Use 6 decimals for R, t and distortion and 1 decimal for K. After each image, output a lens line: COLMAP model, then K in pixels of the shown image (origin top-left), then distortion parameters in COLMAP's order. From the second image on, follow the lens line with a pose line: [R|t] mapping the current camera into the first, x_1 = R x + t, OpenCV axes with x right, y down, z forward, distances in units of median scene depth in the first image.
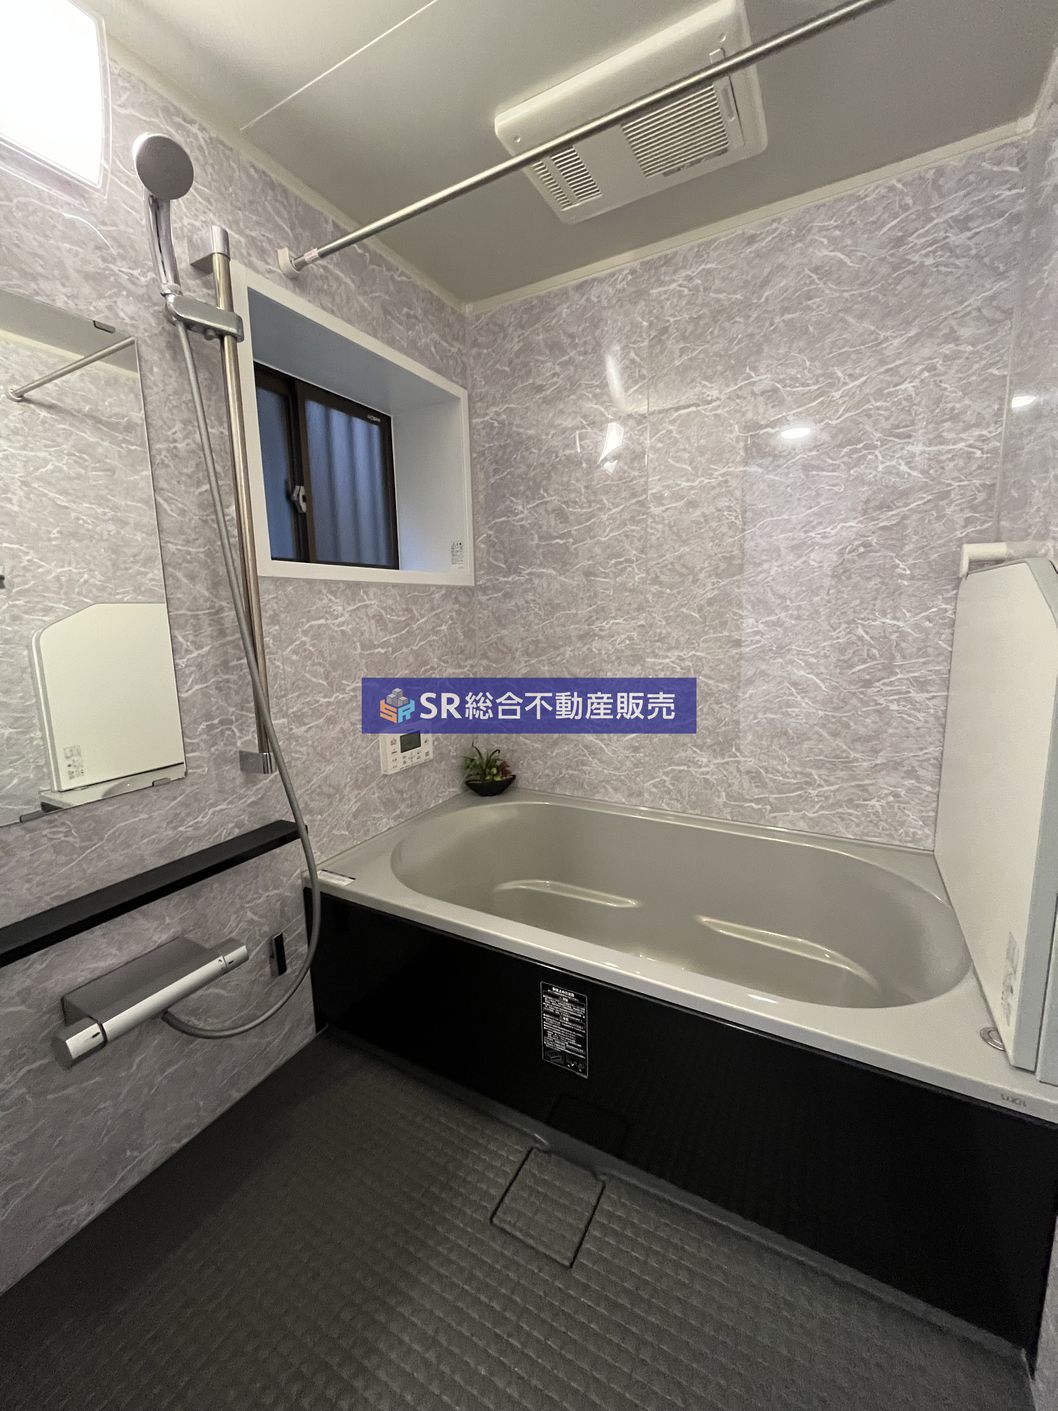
lens RADIAL K [[571.2, 0, 530.4], [0, 571.2, 703.5], [0, 0, 1]] dist [-0.006018, 0.000330]
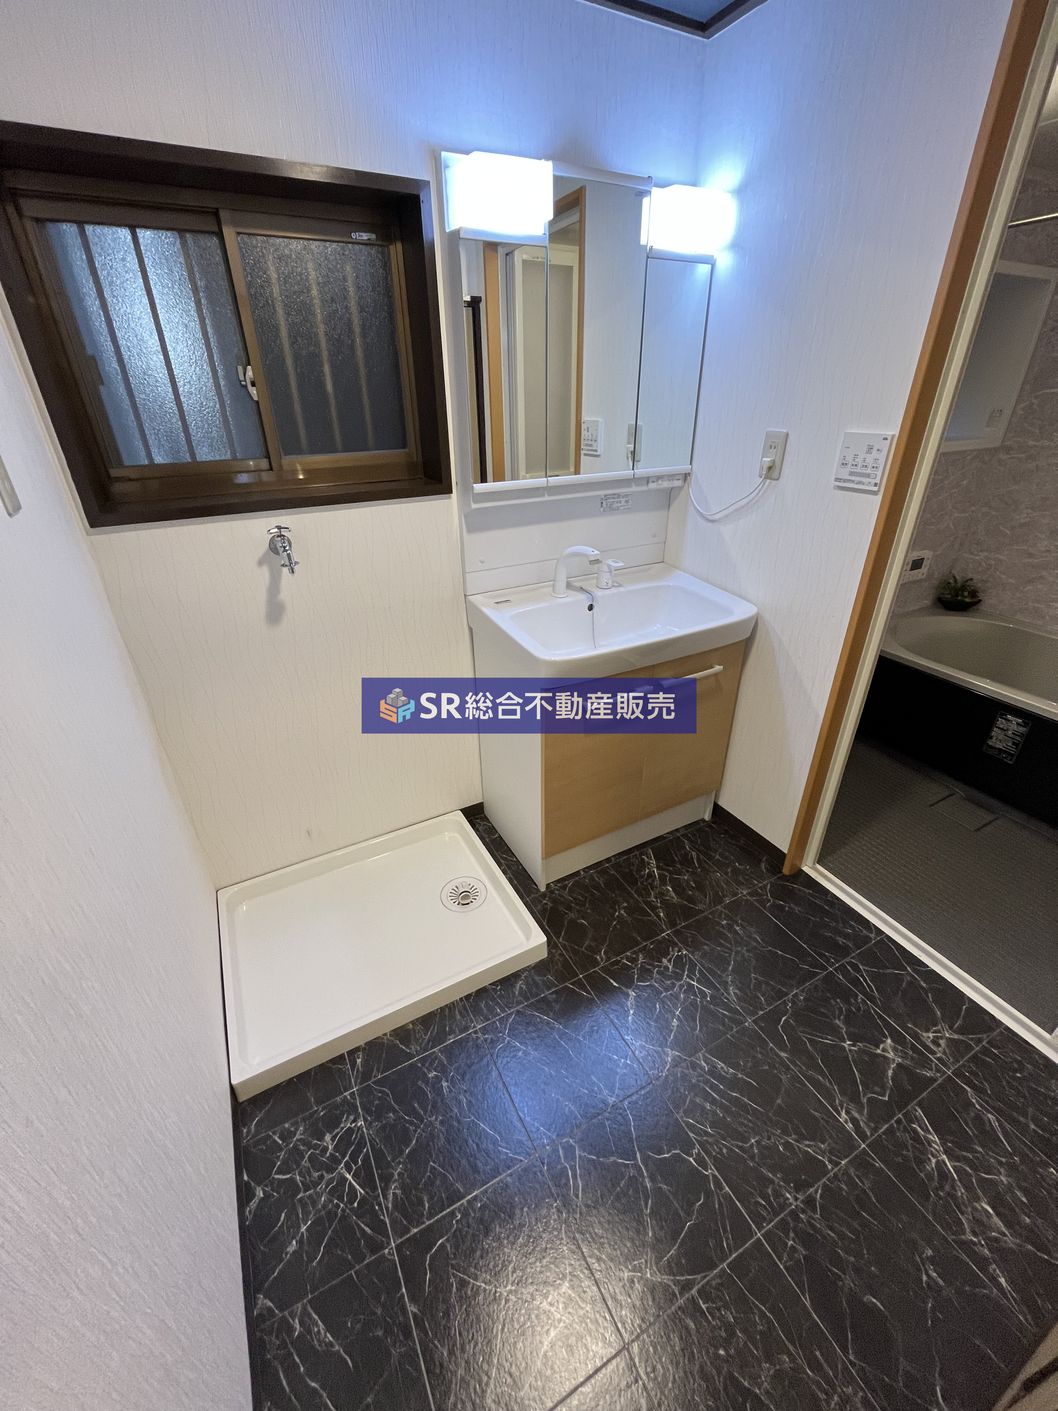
lens RADIAL K [[571.2, 0, 531.4], [0, 571.2, 706.3], [0, 0, 1]] dist [-0.006018, 0.000330]
pose [[0.839574, 0.272095, -0.470191, -0.229314], [-0.093530, 0.924998, 0.368280, -0.039767], [0.535133, -0.265222, 0.802054, -0.753781]]
